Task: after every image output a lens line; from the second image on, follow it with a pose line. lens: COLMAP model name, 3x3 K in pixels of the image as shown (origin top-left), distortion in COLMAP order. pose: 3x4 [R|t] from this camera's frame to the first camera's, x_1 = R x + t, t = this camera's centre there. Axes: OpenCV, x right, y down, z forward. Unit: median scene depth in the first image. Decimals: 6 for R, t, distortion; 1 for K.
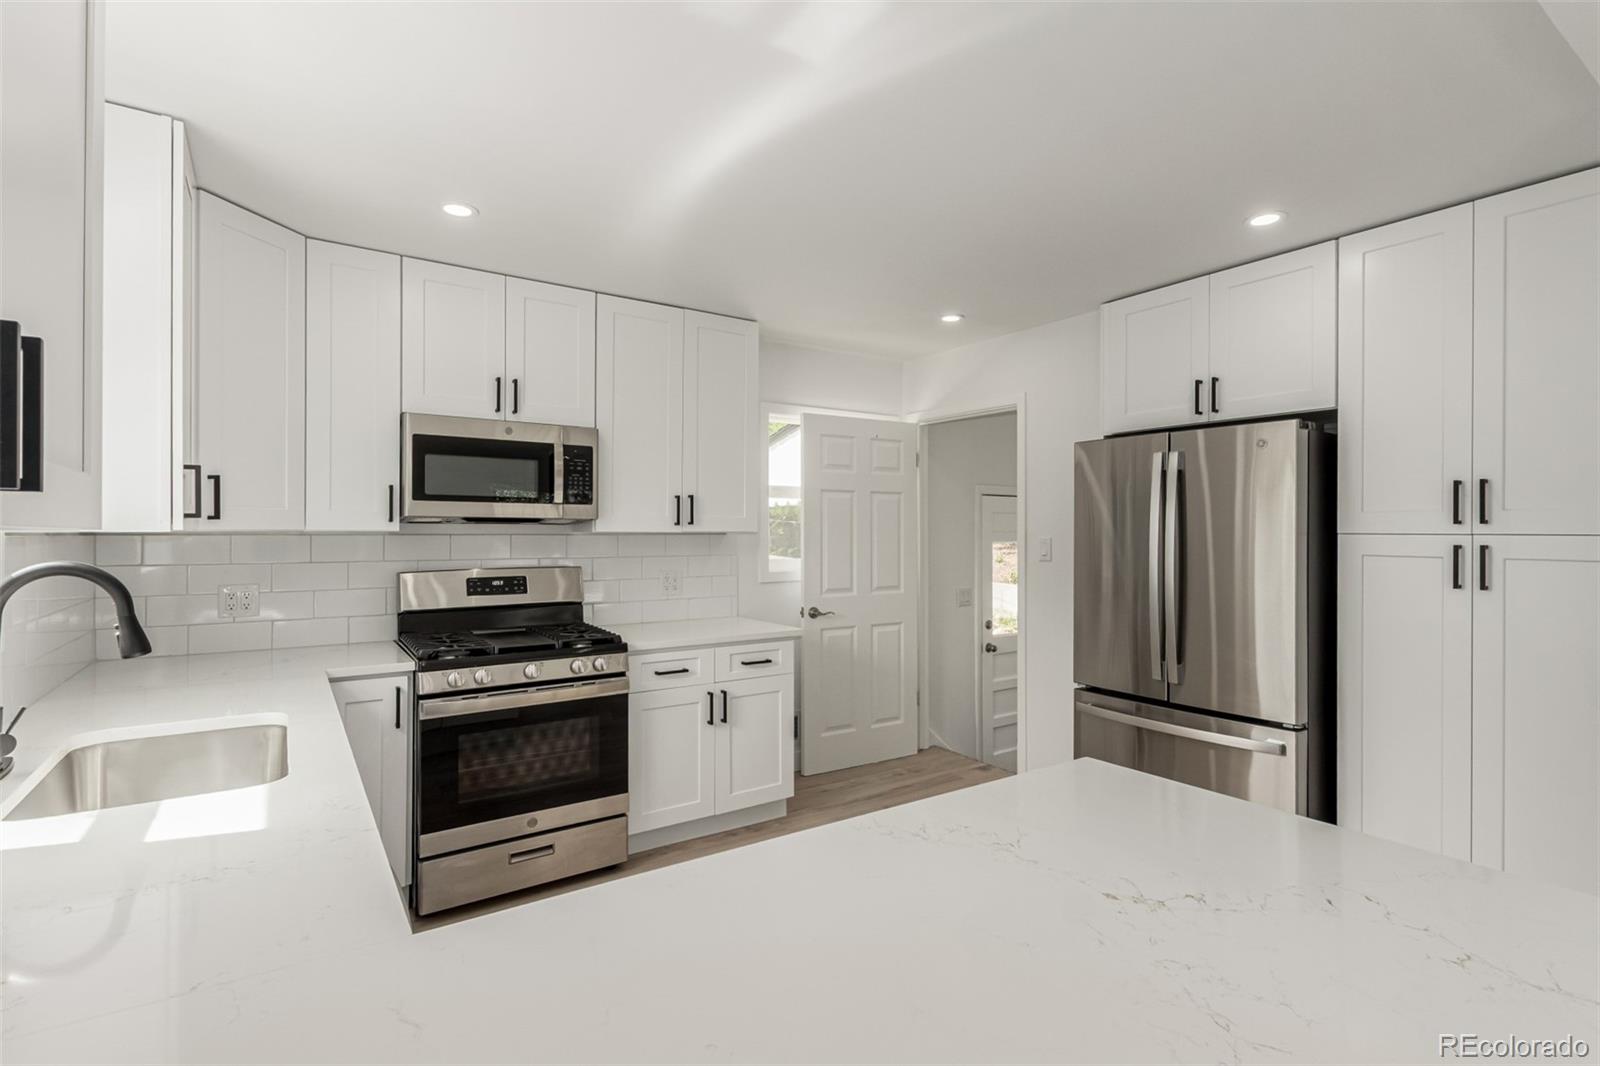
lens RADIAL K [[761.3, 0, 801.8], [0, 761.3, 527.4], [0, 0, 1]] dist [0.011468, -0.002658]
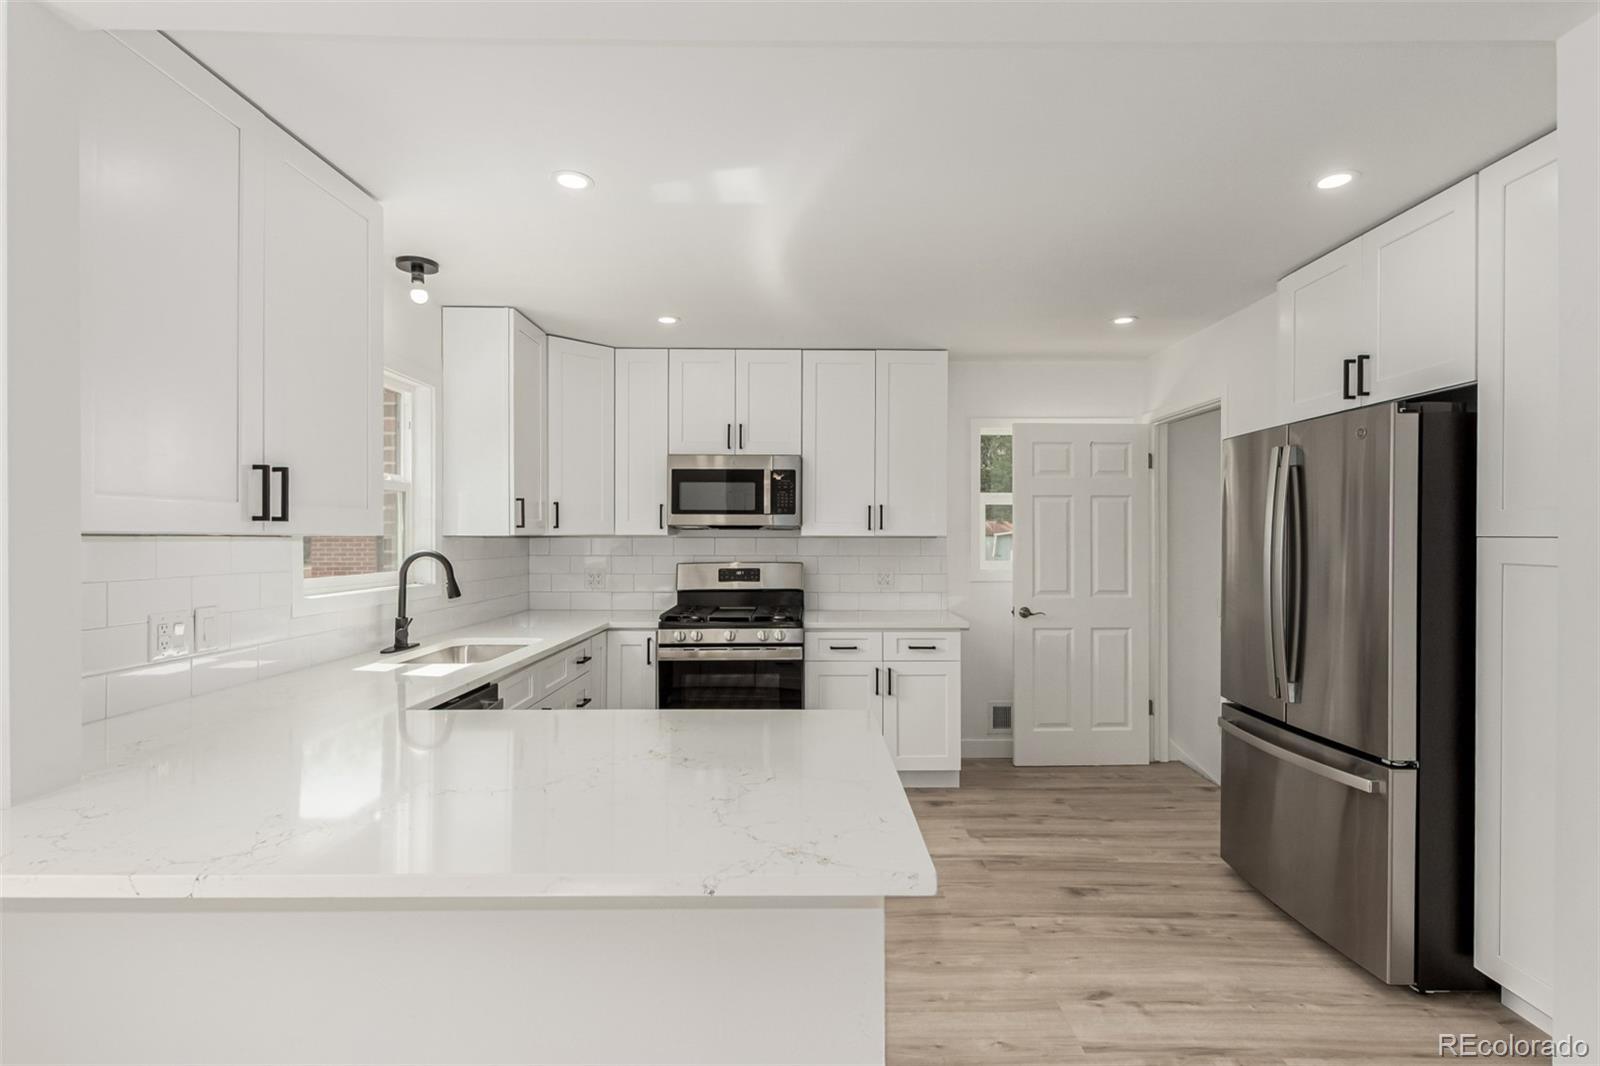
lens RADIAL K [[761.3, 0, 812.5], [0, 761.3, 535.8], [0, 0, 1]] dist [0.011468, -0.002658]
pose [[0.828788, -0.001191, -0.559562, 0.474728], [0.003440, 0.999990, 0.002966, 0.002411], [0.559552, -0.004383, 0.828783, -0.058911]]
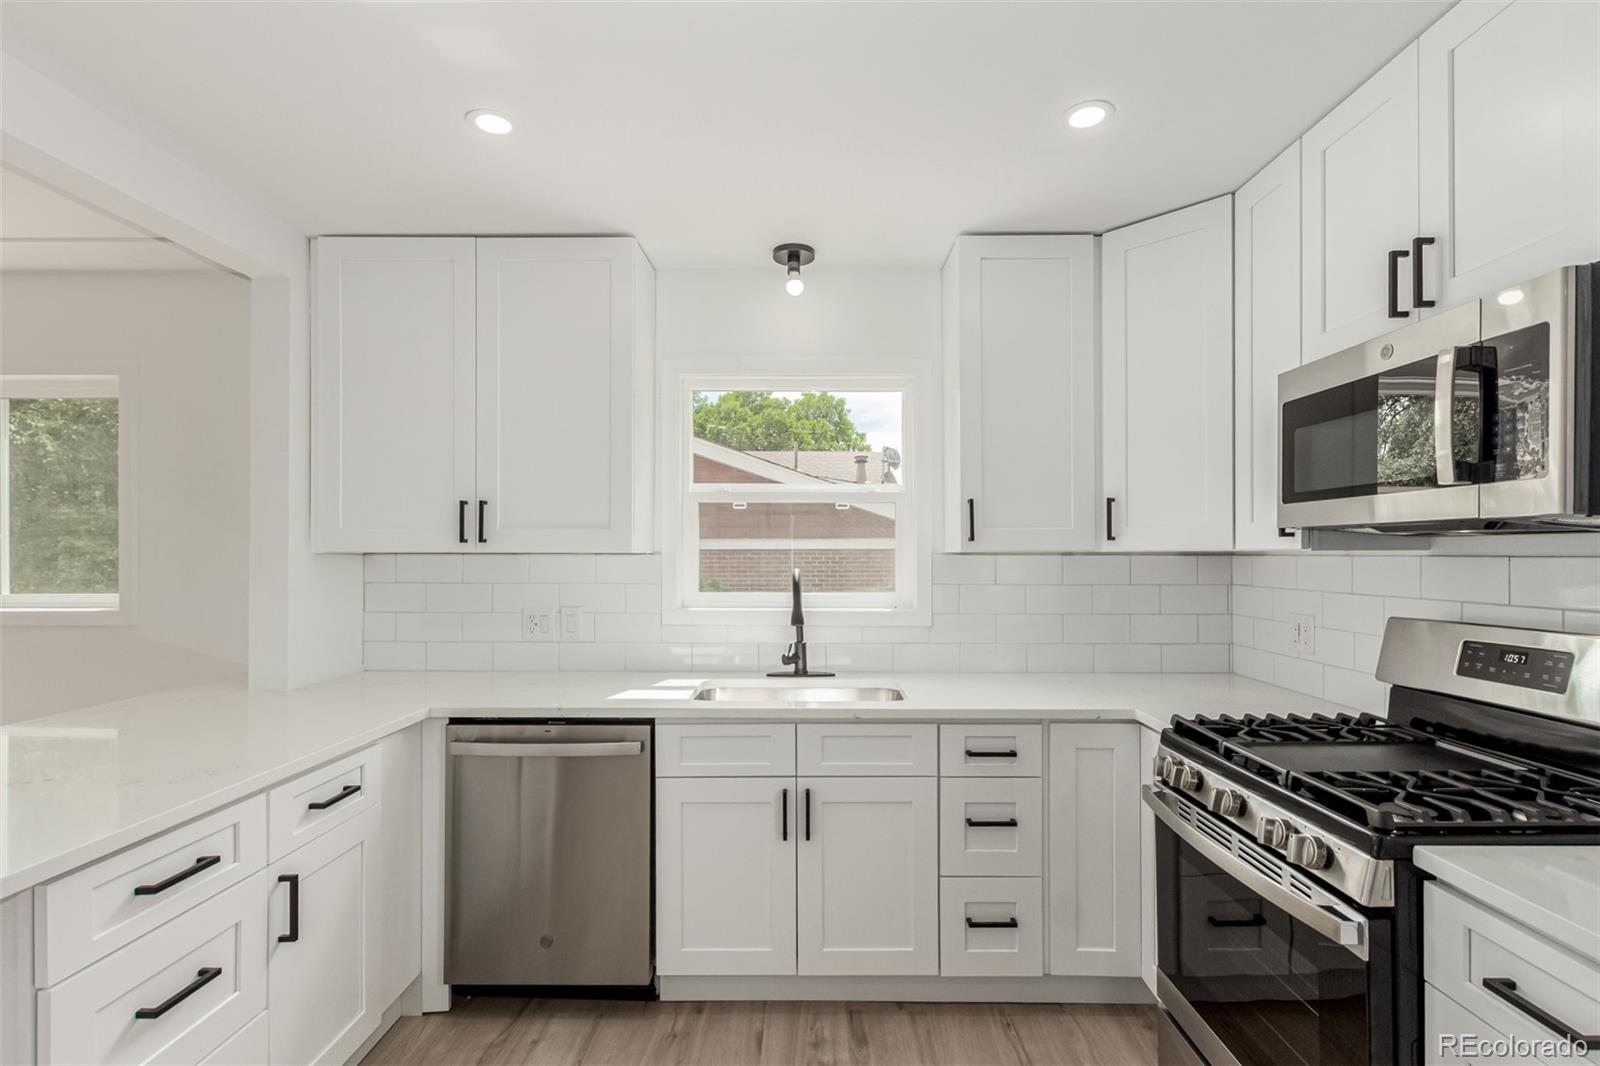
lens RADIAL K [[761.3, 0, 800.5], [0, 761.3, 549.9], [0, 0, 1]] dist [0.011468, -0.002658]
pose [[-0.571571, -0.004134, -0.820542, 0.243479], [0.003857, 0.999963, -0.007724, 0.007224], [0.820544, -0.007579, -0.571534, 0.912258]]
